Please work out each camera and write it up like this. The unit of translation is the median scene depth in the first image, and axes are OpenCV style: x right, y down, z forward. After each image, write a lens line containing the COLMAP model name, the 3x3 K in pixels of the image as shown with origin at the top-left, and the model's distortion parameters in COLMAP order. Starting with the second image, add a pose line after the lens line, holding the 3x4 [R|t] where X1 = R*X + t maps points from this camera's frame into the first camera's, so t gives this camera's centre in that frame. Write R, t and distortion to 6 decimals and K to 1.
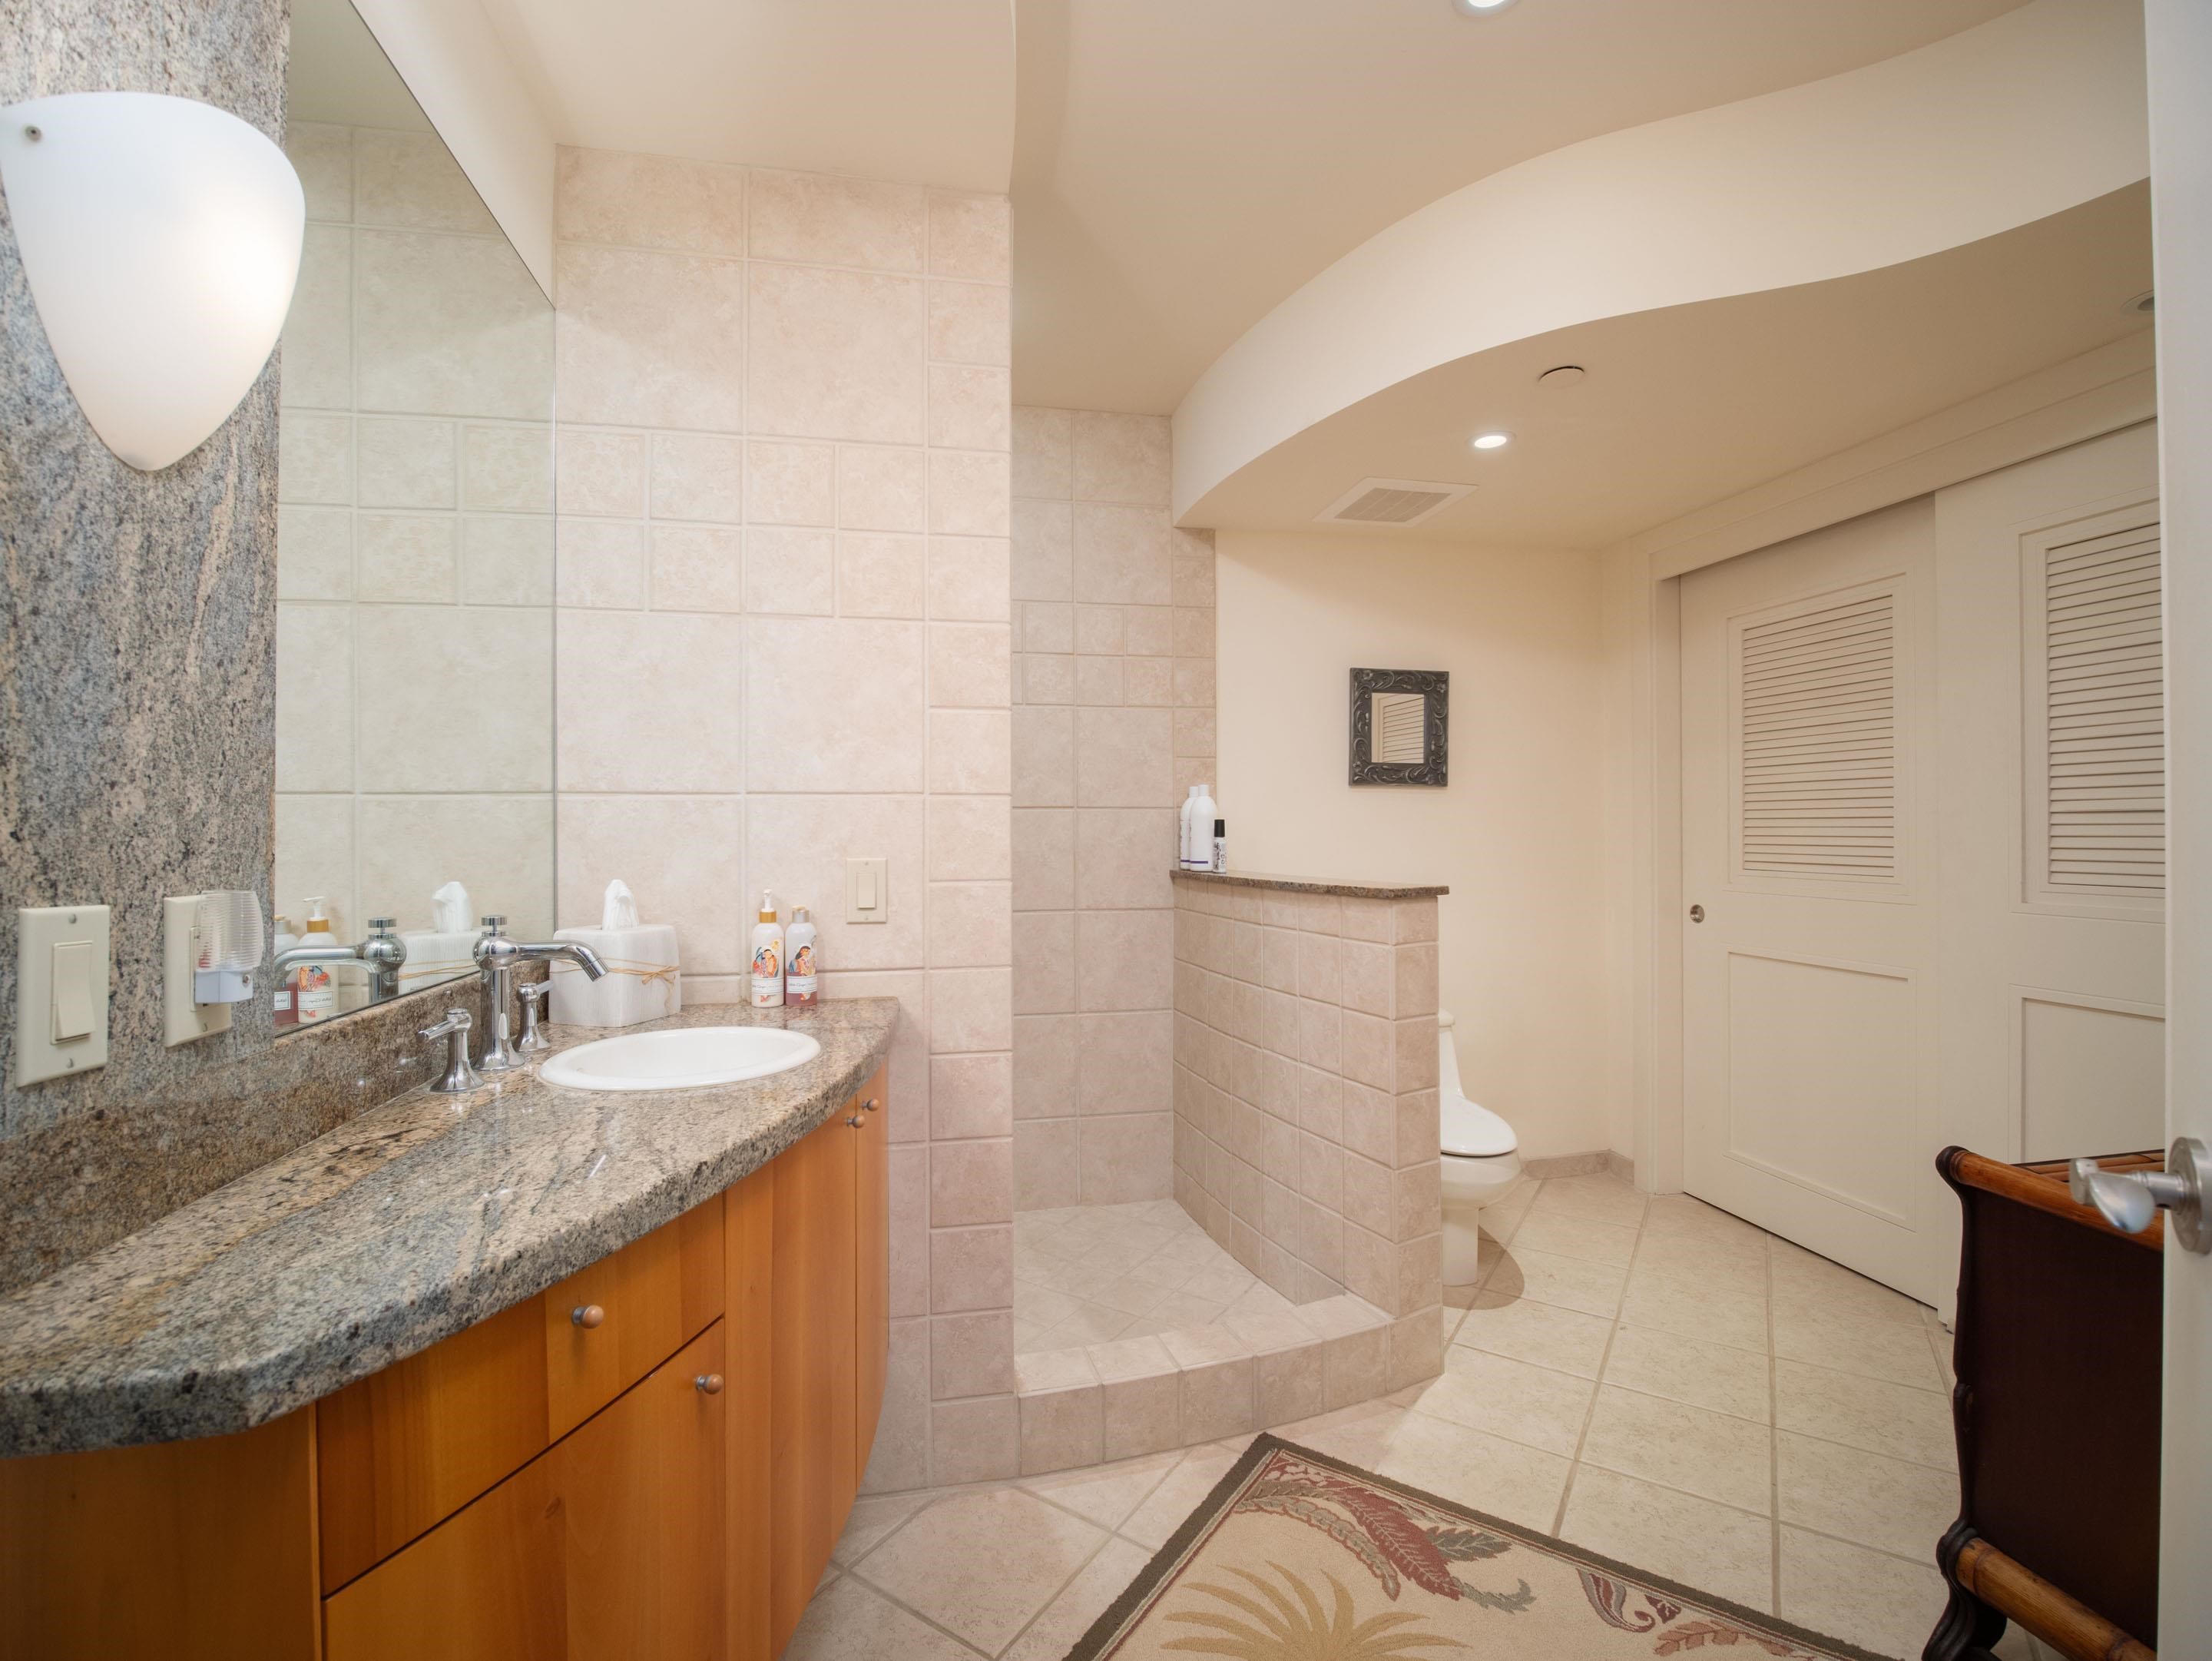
lens RADIAL K [[1024.5, 0, 1106.0], [0, 1024.5, 830.5], [0, 0, 1]] dist [-0.015324, -0.000102]
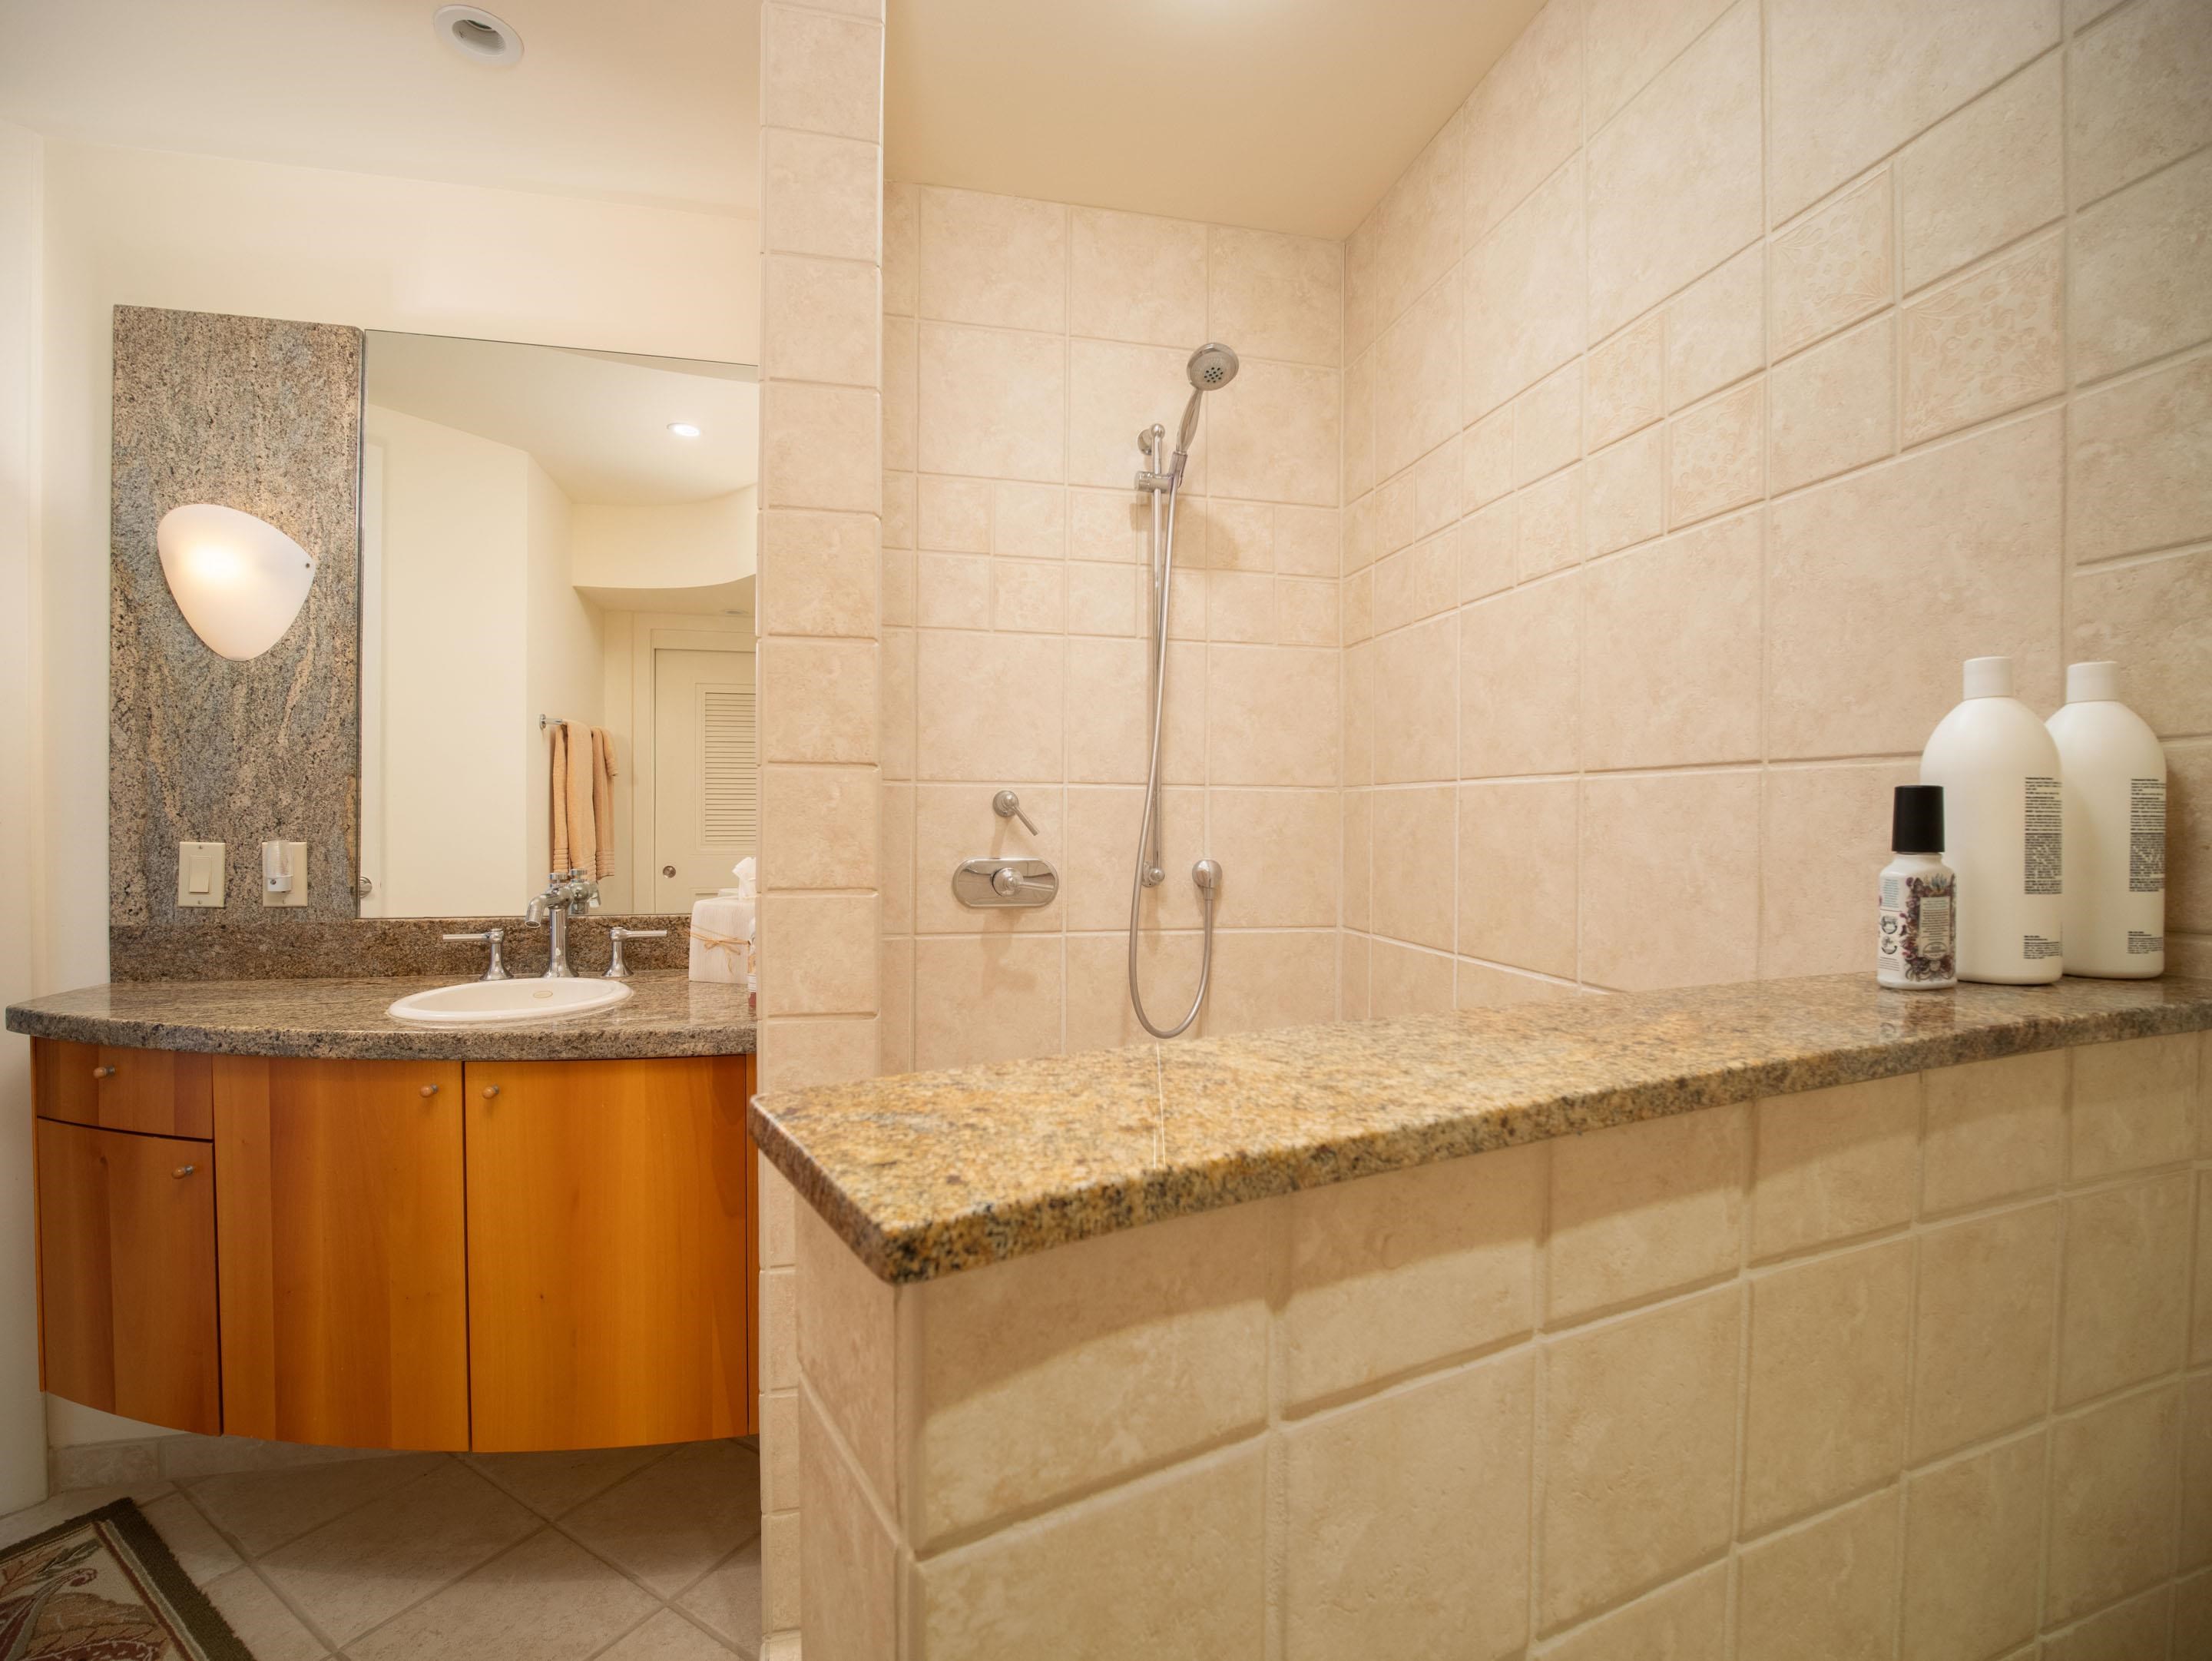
lens RADIAL K [[1024.5, 0, 1106.0], [0, 1024.5, 830.5], [0, 0, 1]] dist [-0.015324, -0.000102]
pose [[0.002104, 0.018739, -0.999822, 1.366604], [-0.003950, 0.999817, 0.018731, -0.010880], [0.999990, 0.003910, 0.002178, 2.874329]]
